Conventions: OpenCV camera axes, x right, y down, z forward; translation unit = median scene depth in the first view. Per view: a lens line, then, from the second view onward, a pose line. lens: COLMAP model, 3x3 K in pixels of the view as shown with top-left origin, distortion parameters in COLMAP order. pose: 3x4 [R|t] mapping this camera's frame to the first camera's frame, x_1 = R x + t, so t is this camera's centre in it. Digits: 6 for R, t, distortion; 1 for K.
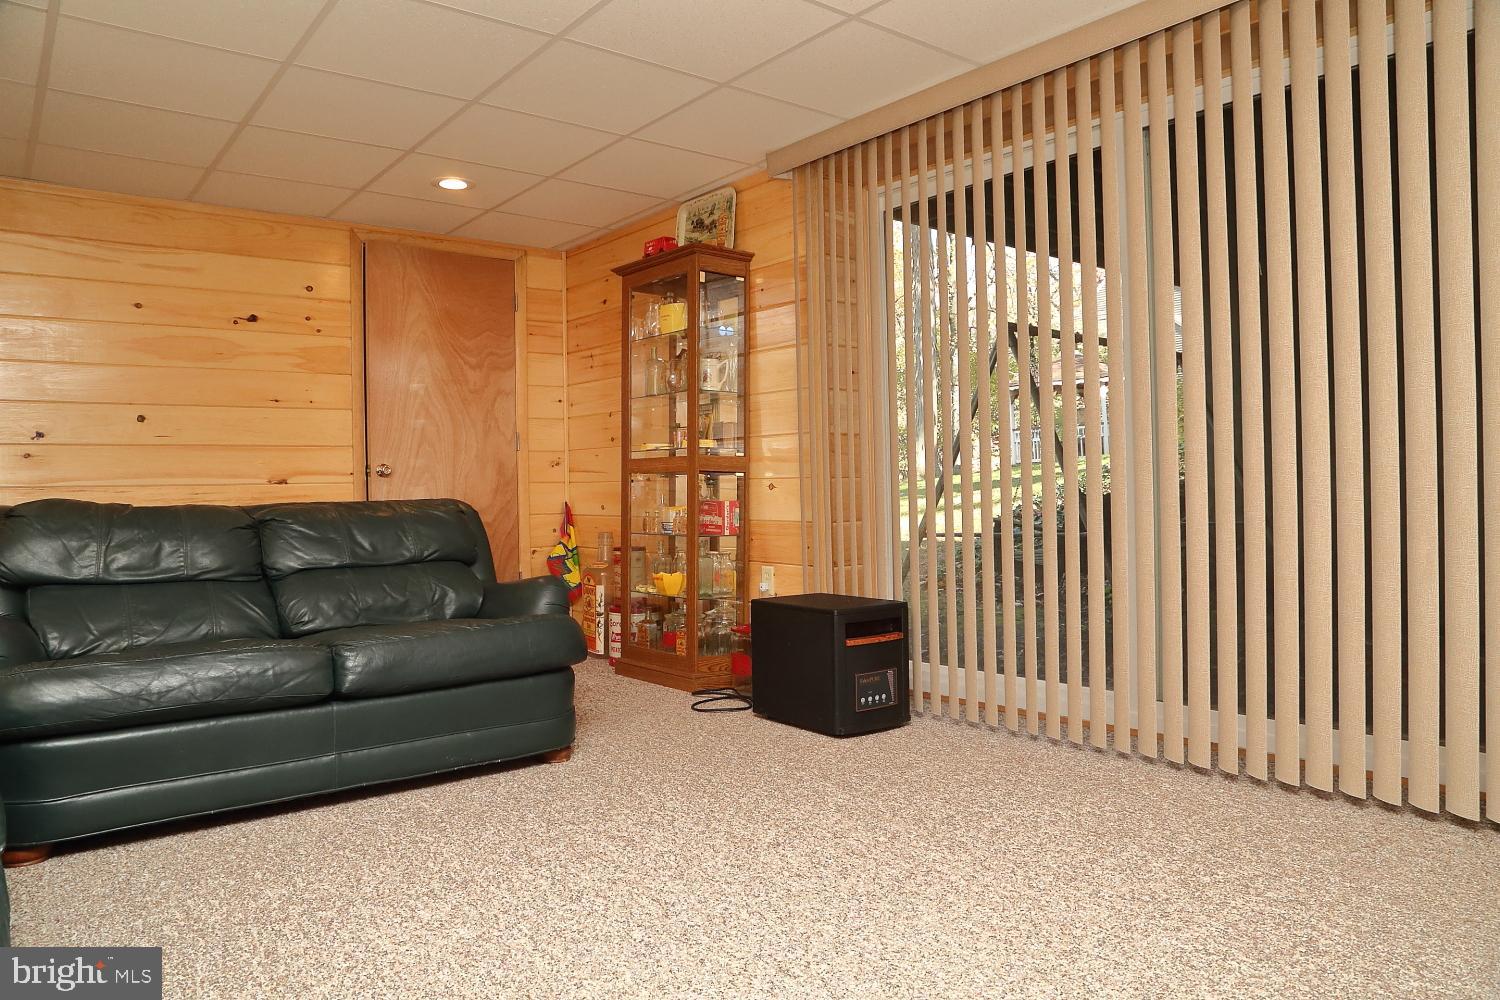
lens RADIAL K [[1032.4, 0, 751.8], [0, 1032.4, 495.2], [0, 0, 1]] dist [-0.095691, 0.043325]
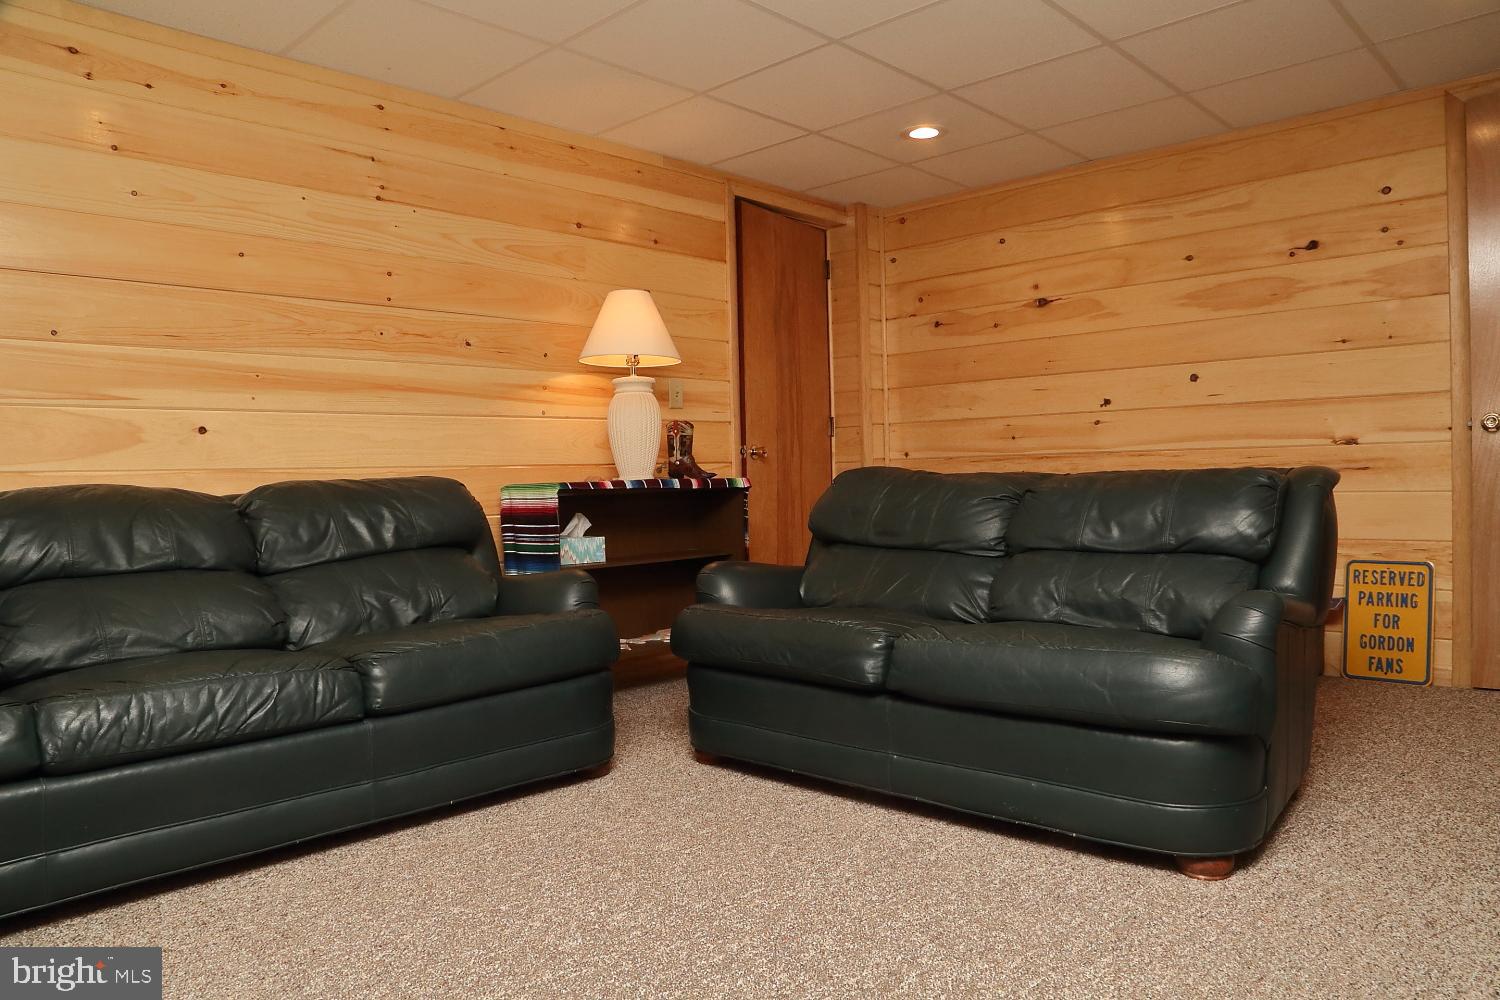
lens RADIAL K [[1032.4, 0, 749.8], [0, 1032.4, 501.6], [0, 0, 1]] dist [-0.095691, 0.043325]
pose [[0.136811, 0.039032, -0.989828, 0.273557], [0.012006, 0.999085, 0.041057, -0.004264], [0.990524, -0.017500, 0.136217, 0.441854]]
